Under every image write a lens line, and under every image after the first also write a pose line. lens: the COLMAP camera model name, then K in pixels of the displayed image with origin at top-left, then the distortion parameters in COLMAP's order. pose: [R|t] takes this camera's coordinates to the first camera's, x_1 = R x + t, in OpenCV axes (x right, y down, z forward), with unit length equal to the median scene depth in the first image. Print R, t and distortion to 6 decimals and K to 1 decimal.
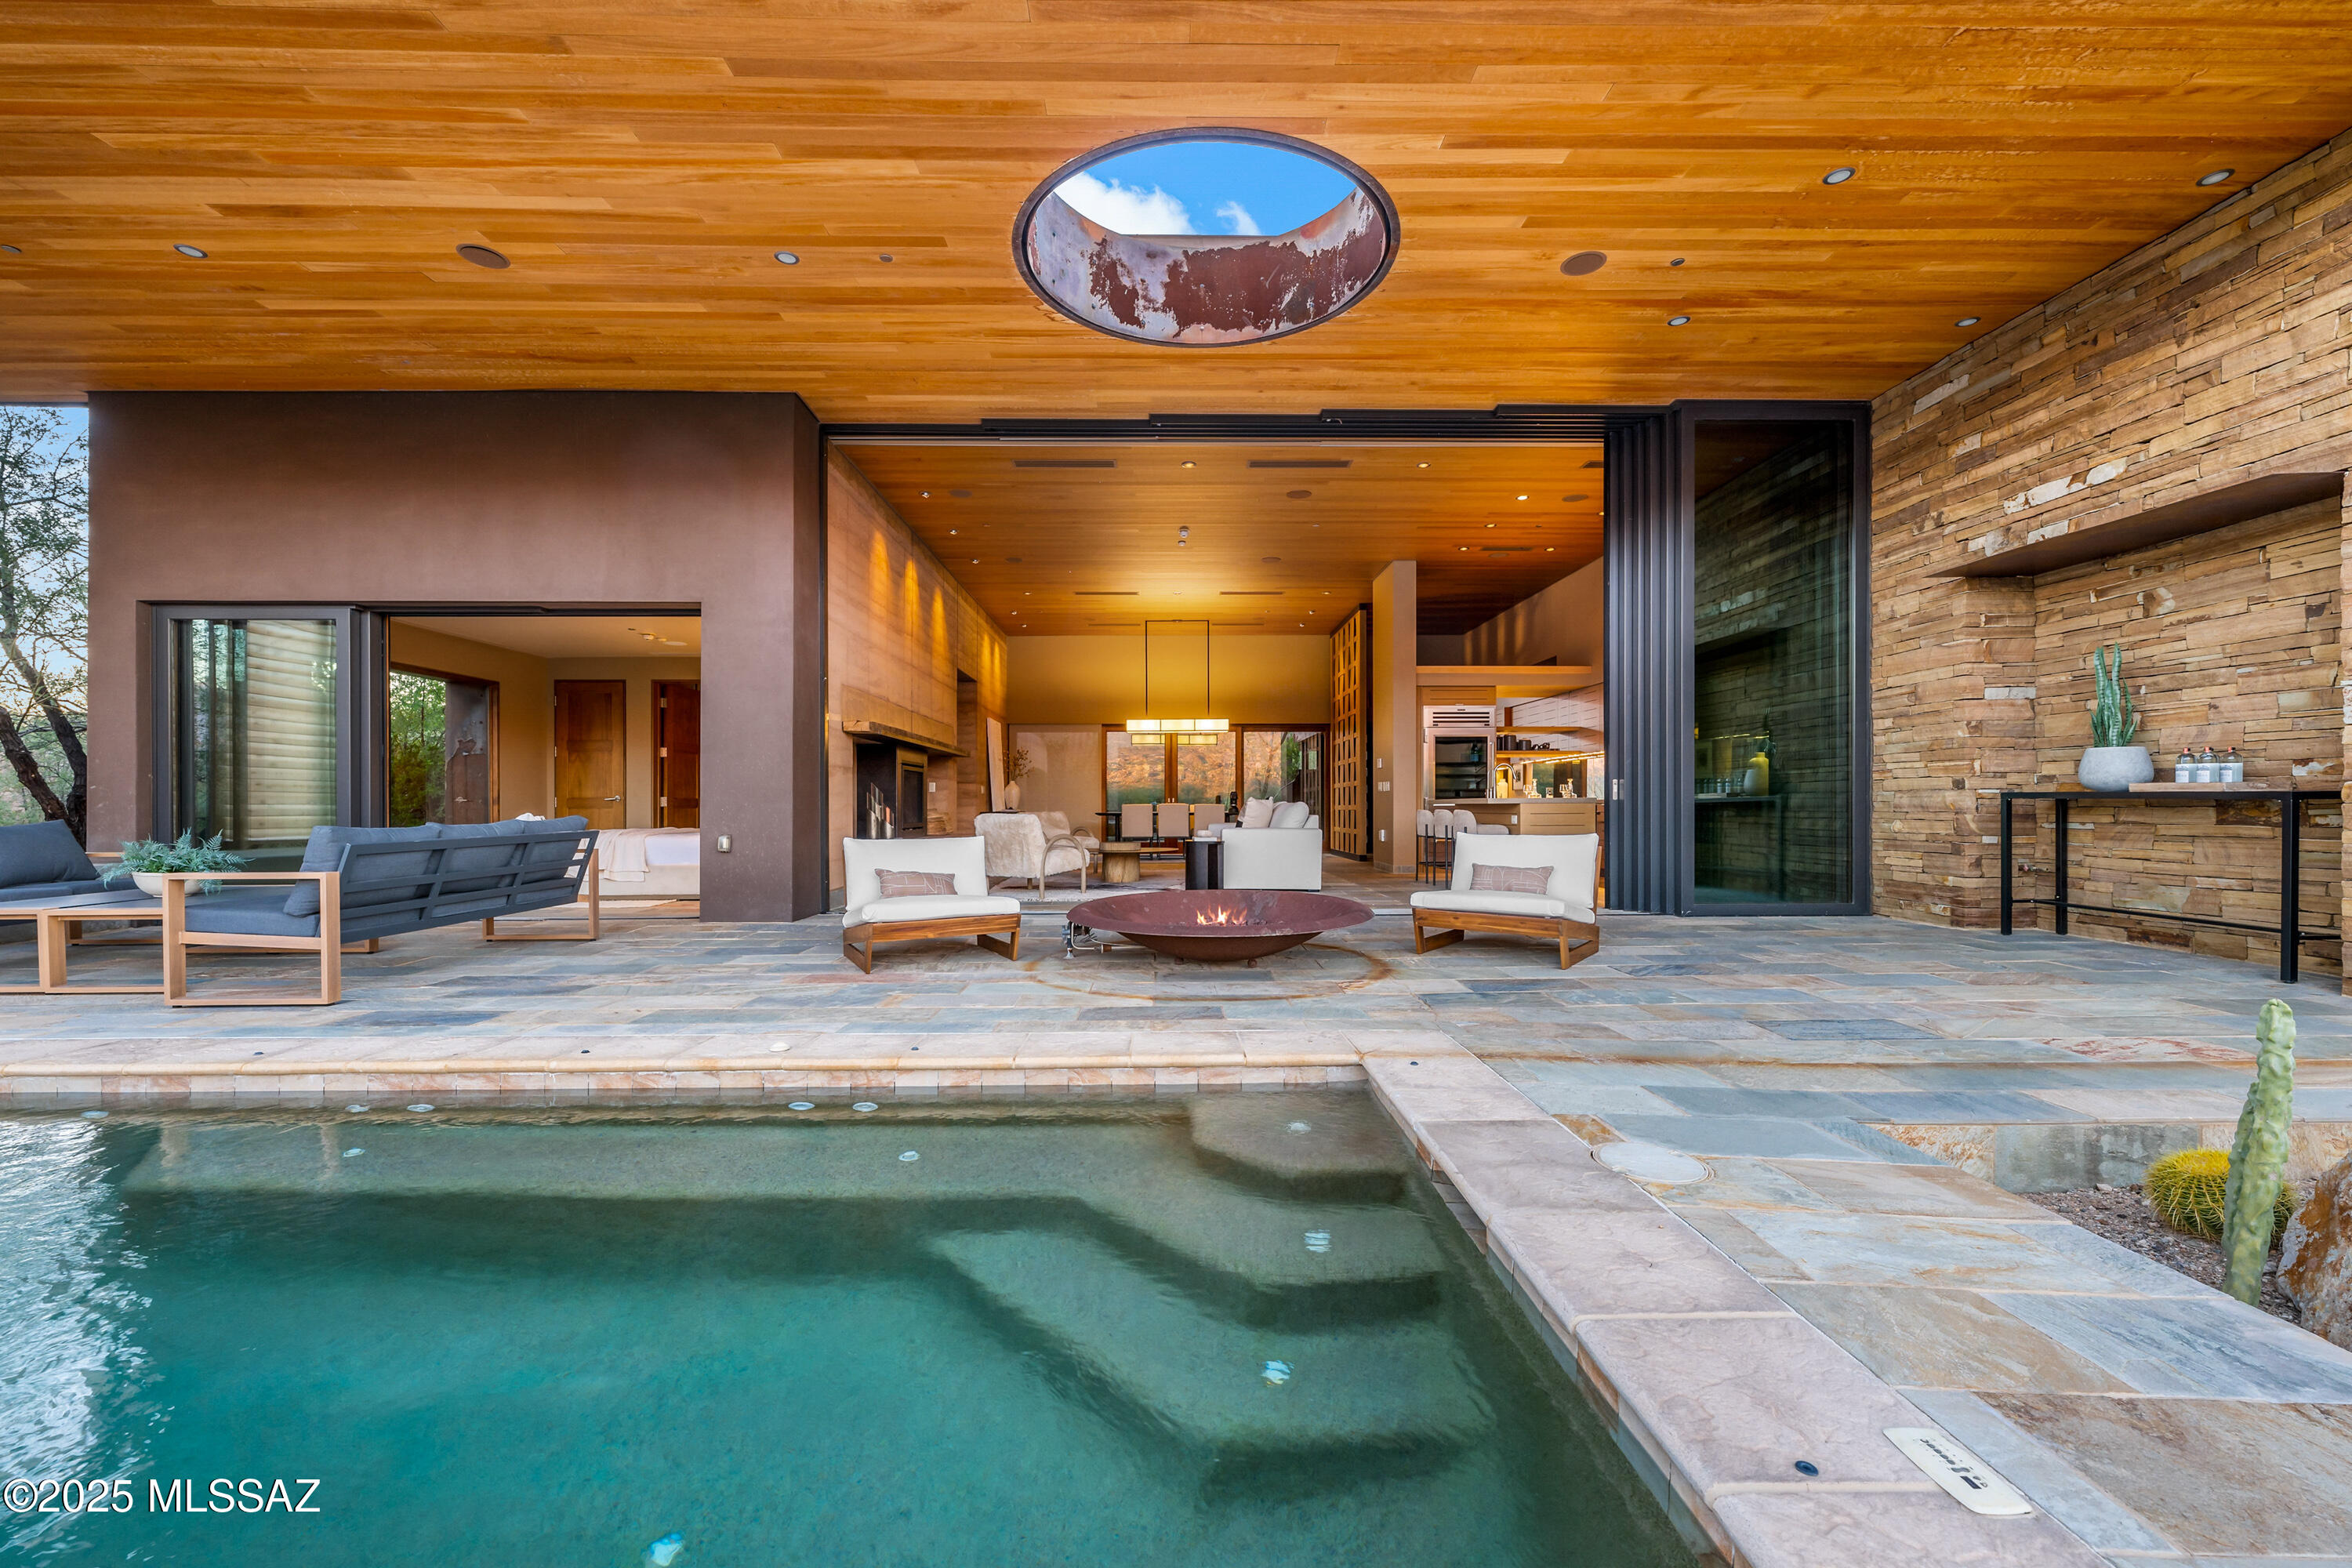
lens RADIAL K [[953.4, 0, 1178.8], [0, 953.4, 816.7], [0, 0, 1]] dist [0.004684, 0.000459]
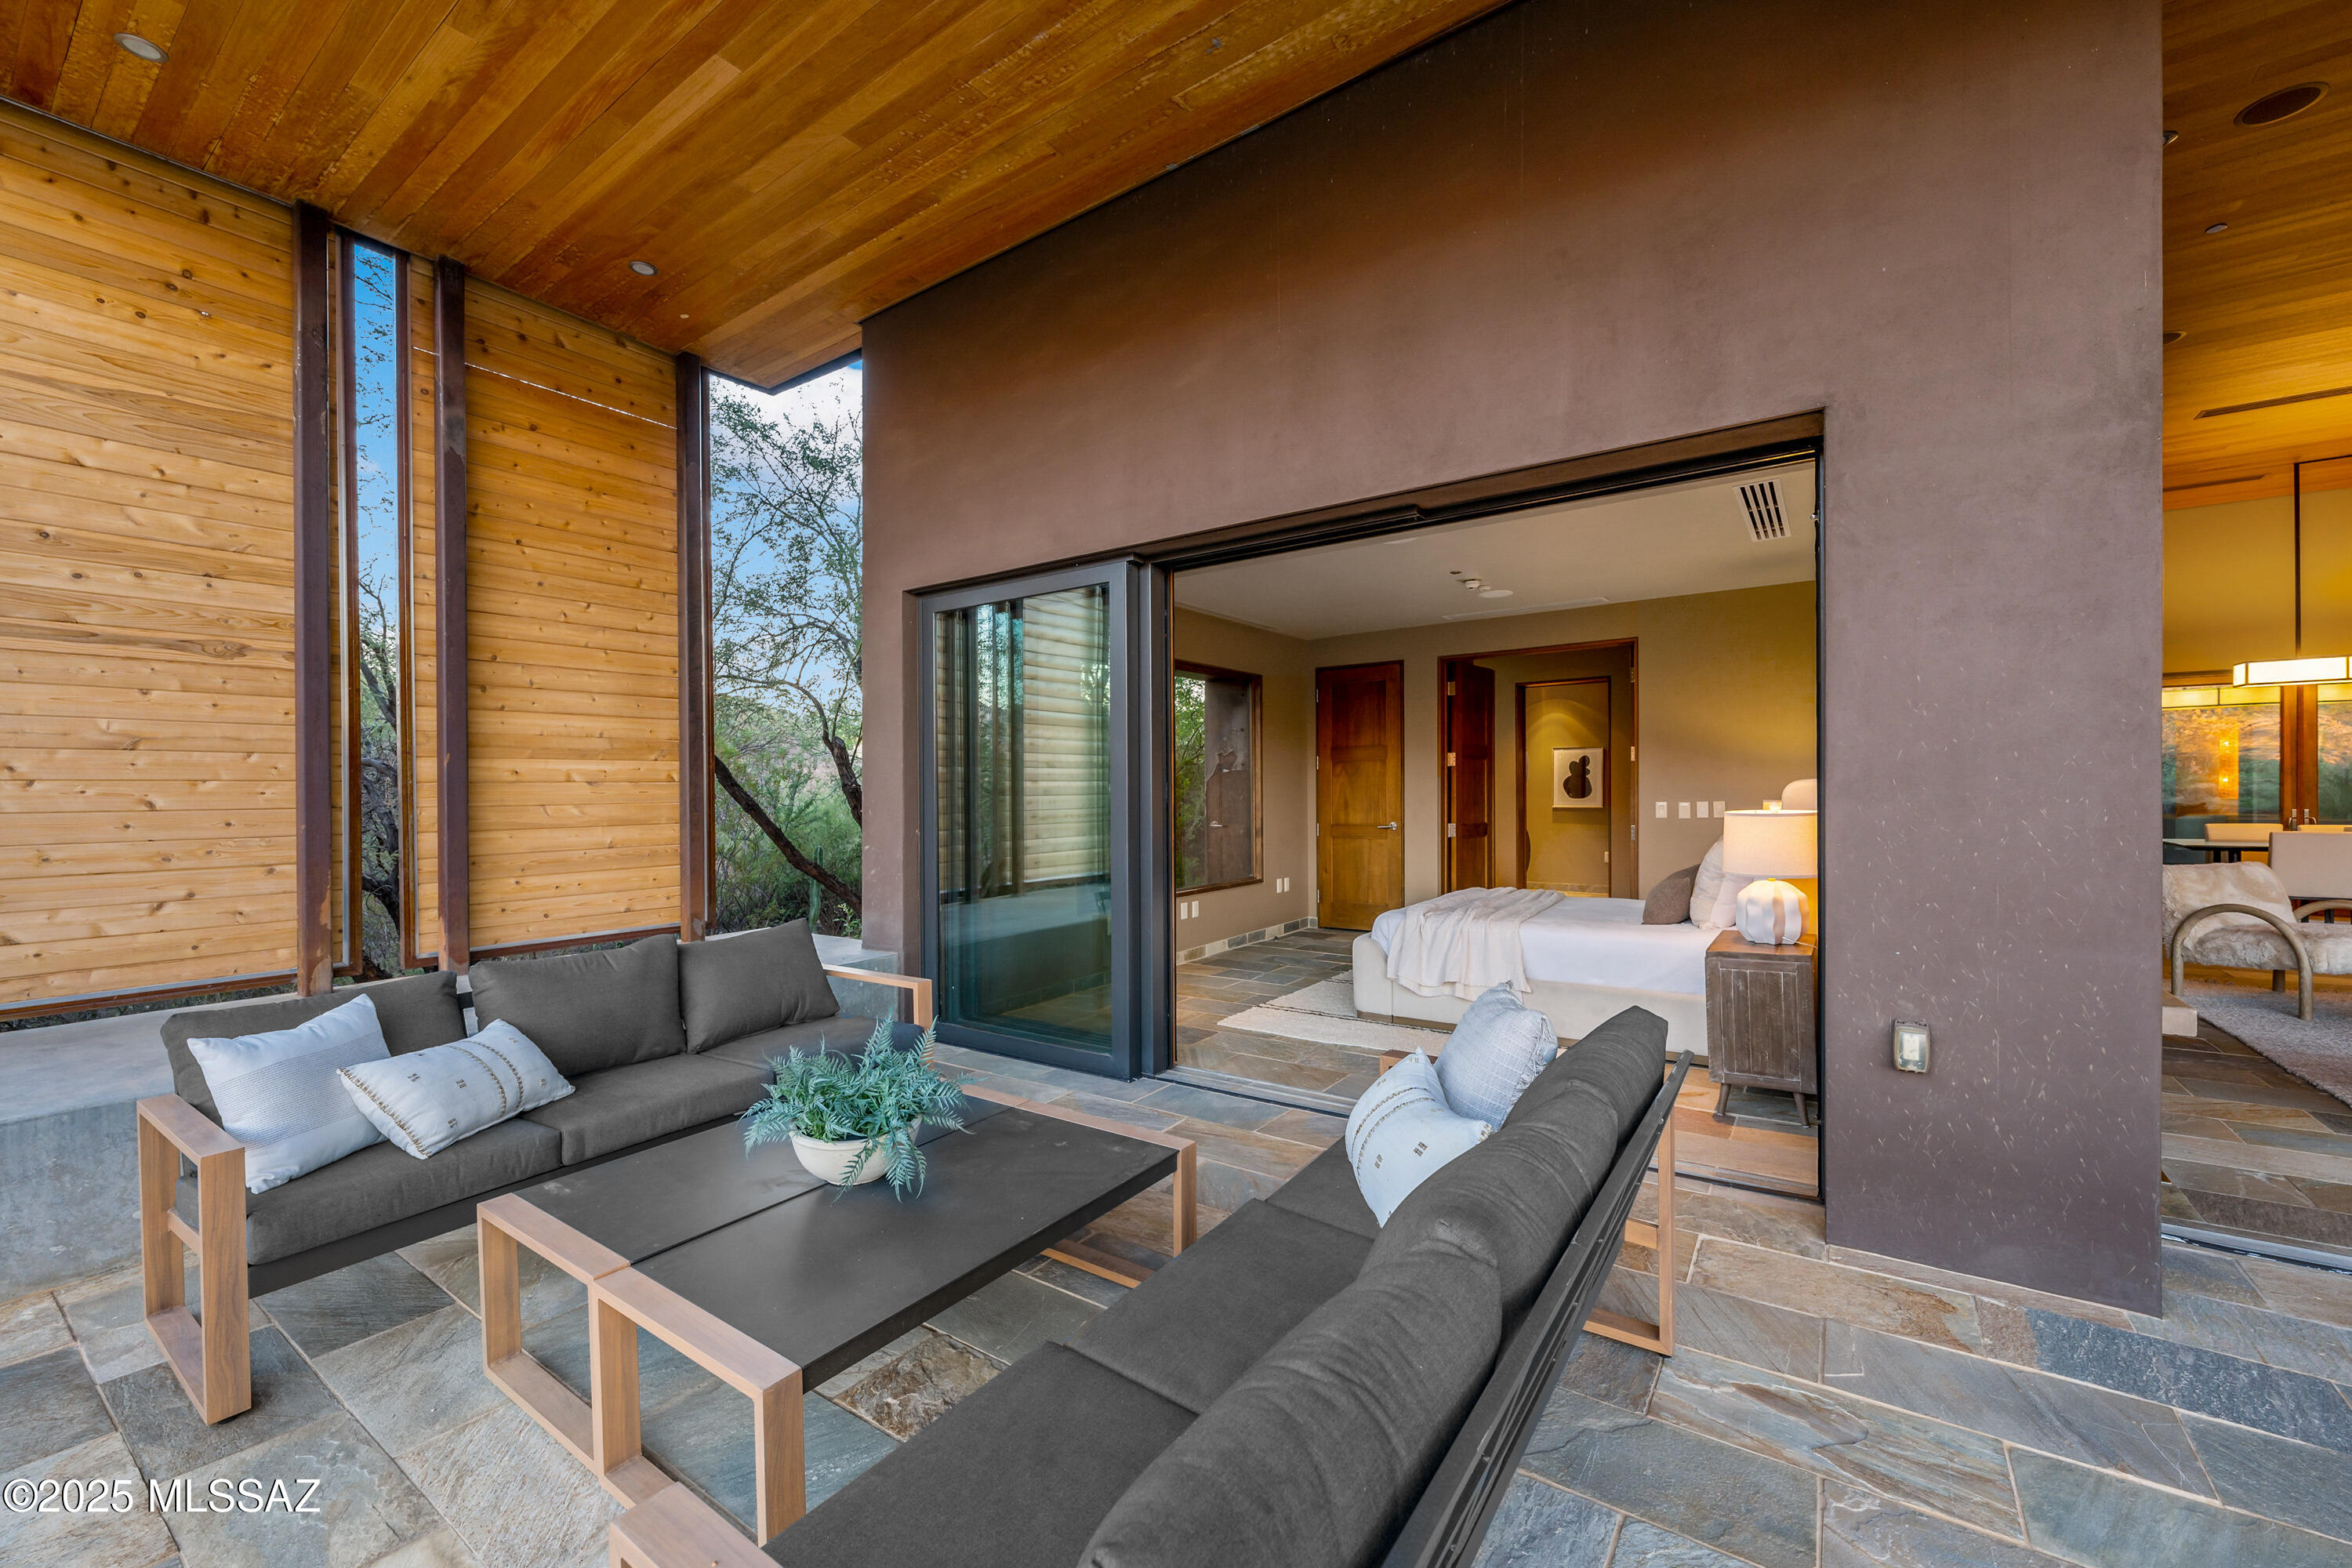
lens RADIAL K [[953.4, 0, 1167.2], [0, 953.4, 789.4], [0, 0, 1]] dist [0.004684, 0.000459]
pose [[0.799476, -0.006239, -0.600665, -0.506863], [0.001689, 0.999965, -0.008138, -0.070510], [0.600695, 0.005492, 0.799459, 0.558135]]
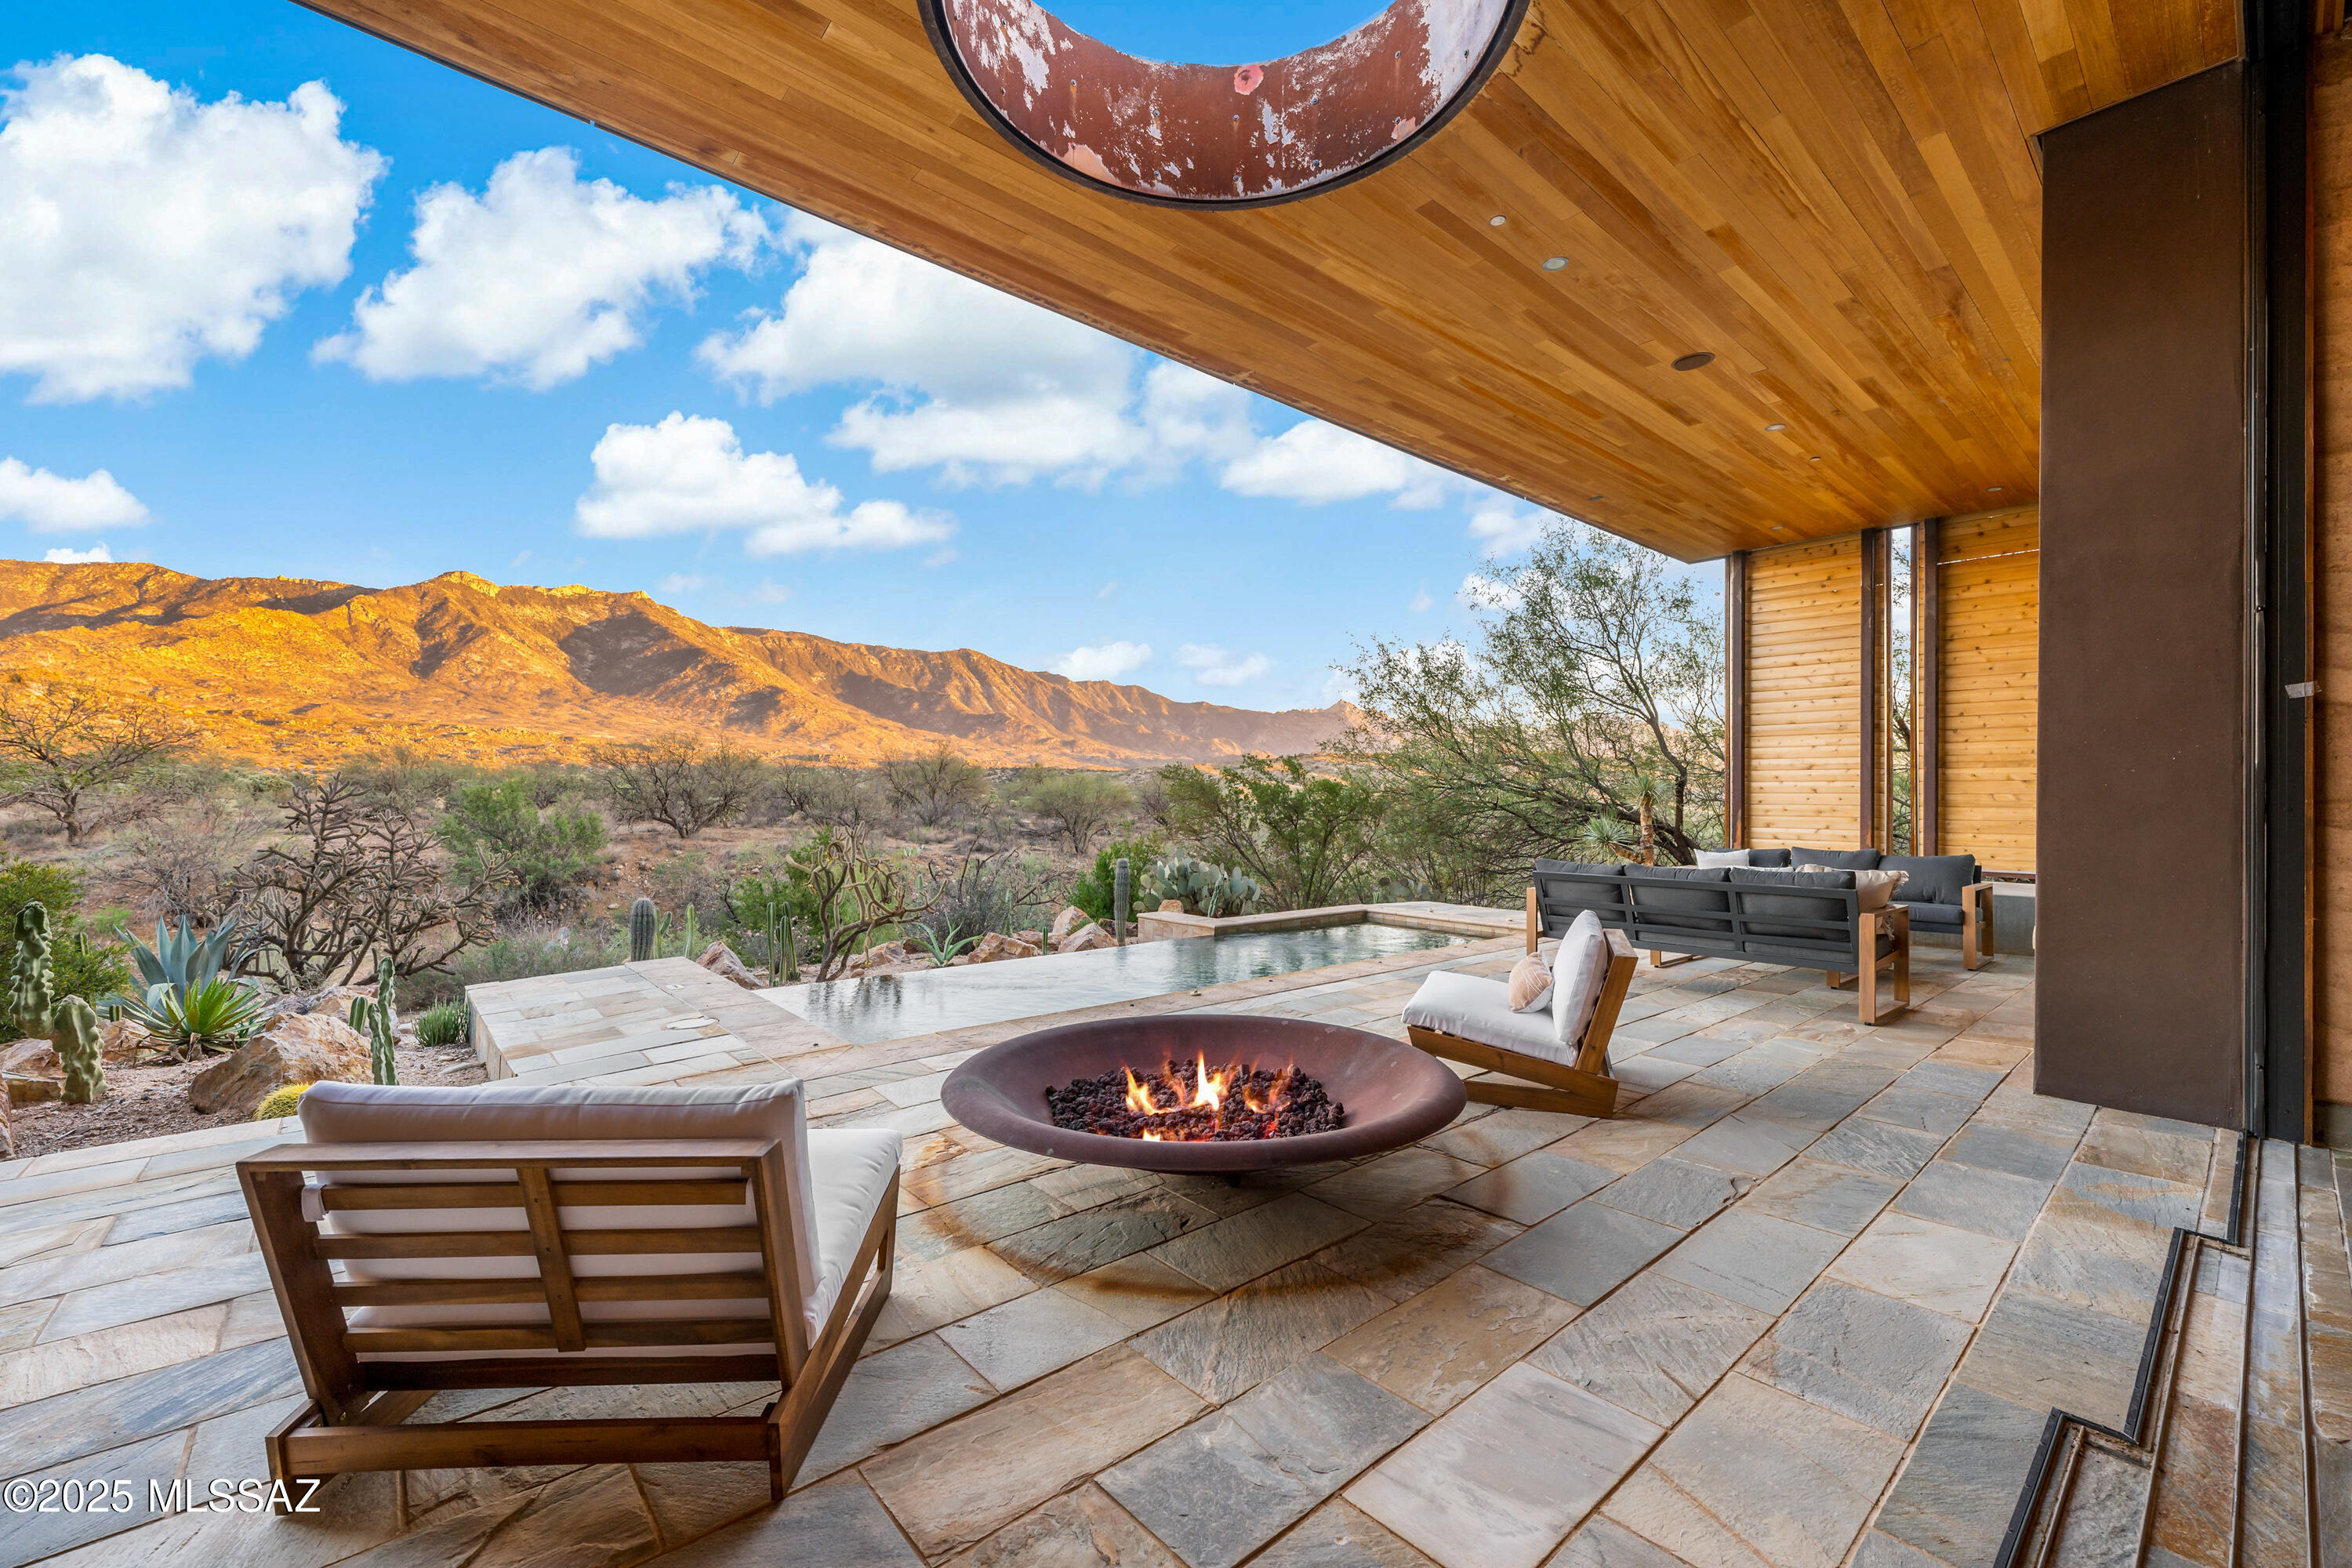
lens RADIAL K [[953.4, 0, 1165.3], [0, 953.4, 789.6], [0, 0, 1]] dist [0.004684, 0.000459]
pose [[-0.776085, -0.004927, -0.630609, 0.354849], [-0.010235, 0.999936, 0.004783, -0.065676], [0.630545, 0.010166, -0.776086, 1.156991]]
